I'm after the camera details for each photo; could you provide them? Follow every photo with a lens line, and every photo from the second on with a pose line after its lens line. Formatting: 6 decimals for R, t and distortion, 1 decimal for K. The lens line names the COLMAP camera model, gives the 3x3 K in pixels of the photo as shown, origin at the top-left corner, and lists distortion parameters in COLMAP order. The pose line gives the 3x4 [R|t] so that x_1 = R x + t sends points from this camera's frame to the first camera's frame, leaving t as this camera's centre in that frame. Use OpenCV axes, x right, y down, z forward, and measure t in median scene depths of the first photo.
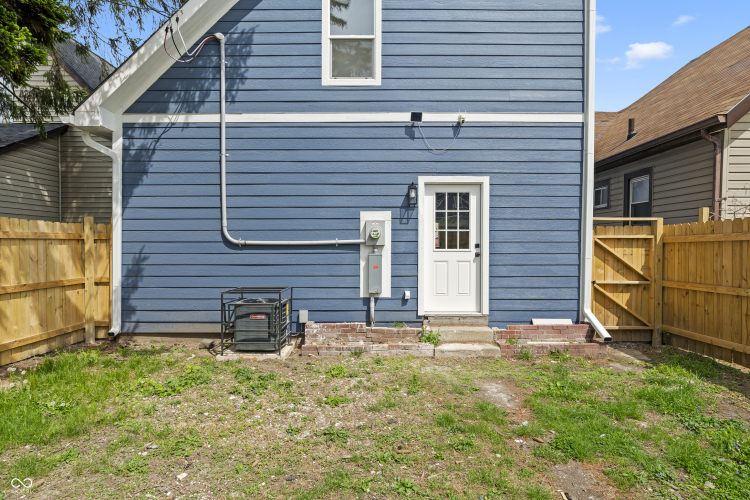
lens RADIAL K [[432.0, 0, 374.7], [0, 432.0, 250.7], [0, 0, 1]] dist [0.000972, 0.000091]
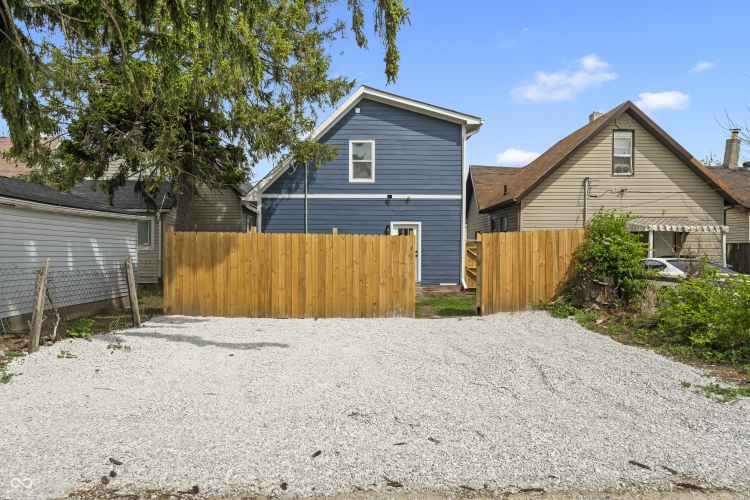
lens RADIAL K [[518.3, 0, 375.3], [0, 518.3, 250.7], [0, 0, 1]] dist [-0.000014, -0.000002]
pose [[0.999778, 0.001548, 0.021009, -0.039350], [-0.001291, 0.999924, -0.012235, 0.016923], [-0.021026, 0.012205, 0.999704, -1.766184]]
